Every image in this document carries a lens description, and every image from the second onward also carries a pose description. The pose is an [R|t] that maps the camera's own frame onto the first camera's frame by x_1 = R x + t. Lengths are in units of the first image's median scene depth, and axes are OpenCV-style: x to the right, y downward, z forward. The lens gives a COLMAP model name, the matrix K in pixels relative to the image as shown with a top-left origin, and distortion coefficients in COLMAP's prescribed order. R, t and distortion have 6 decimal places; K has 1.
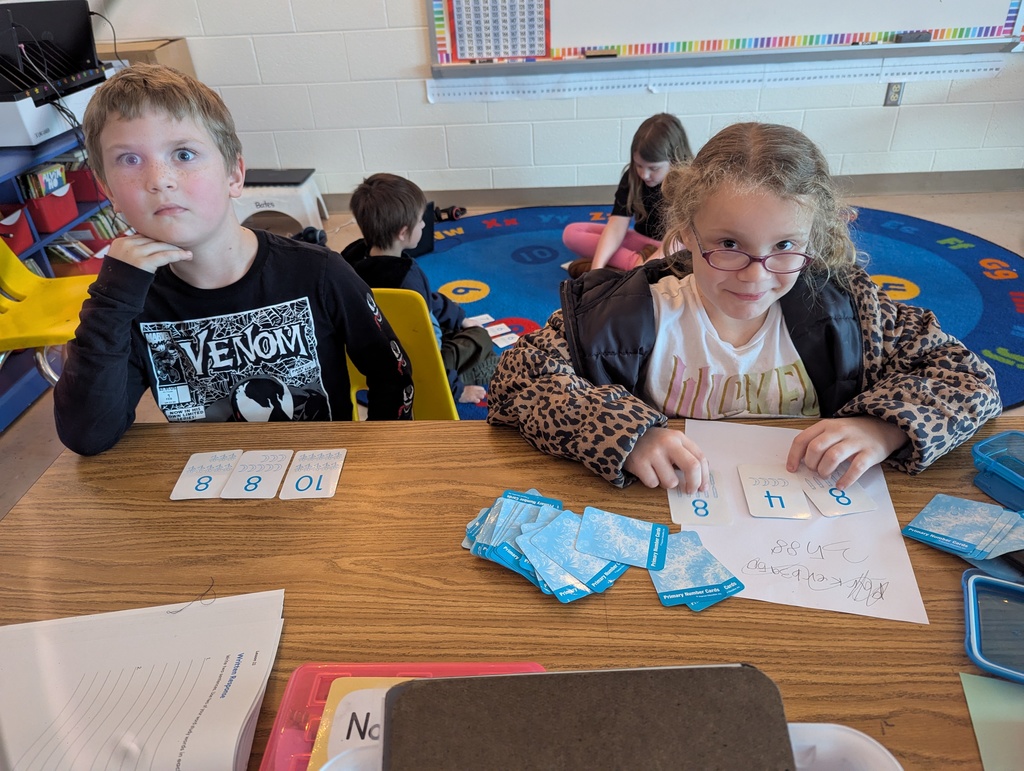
lens RADIAL K [[711.0, 0, 512.0], [0, 711.0, 385.5], [0, 0, 1]] dist [0.003166, 0.001395]
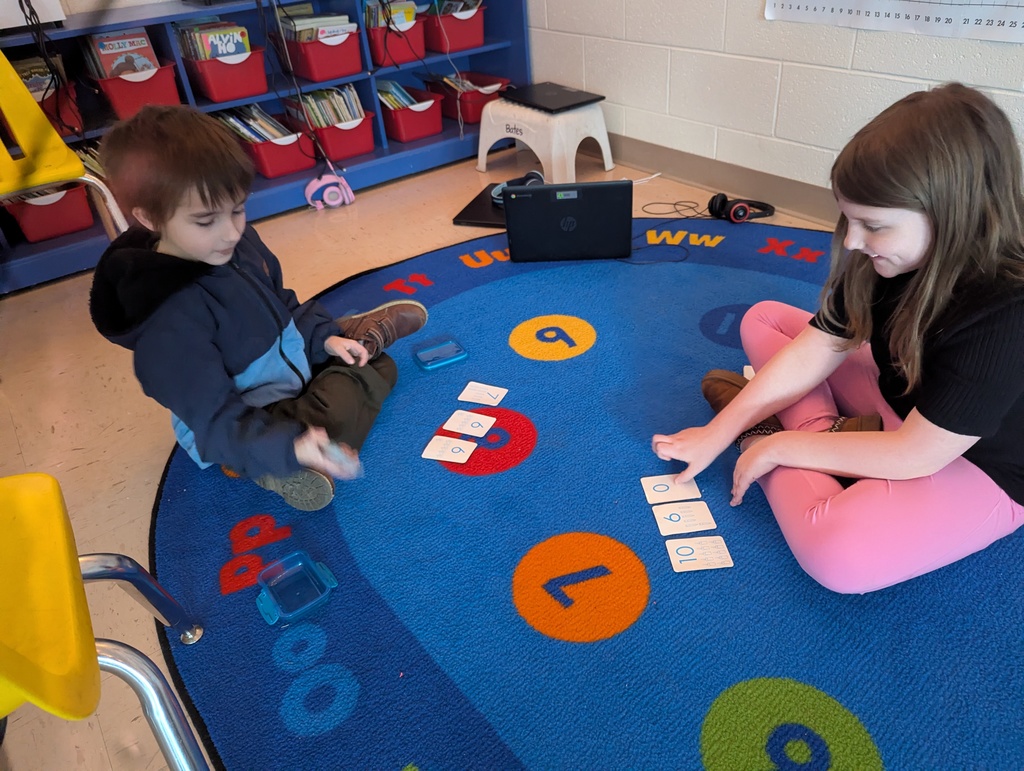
lens RADIAL K [[752.7, 0, 512.0], [0, 752.7, 385.5], [0, 0, 1]] dist [-0.010605, -0.003931]
pose [[0.648425, 0.422506, -0.633272, 0.268297], [-0.380395, 0.900381, 0.211218, -0.180888], [0.659427, 0.103935, 0.744549, 0.444964]]
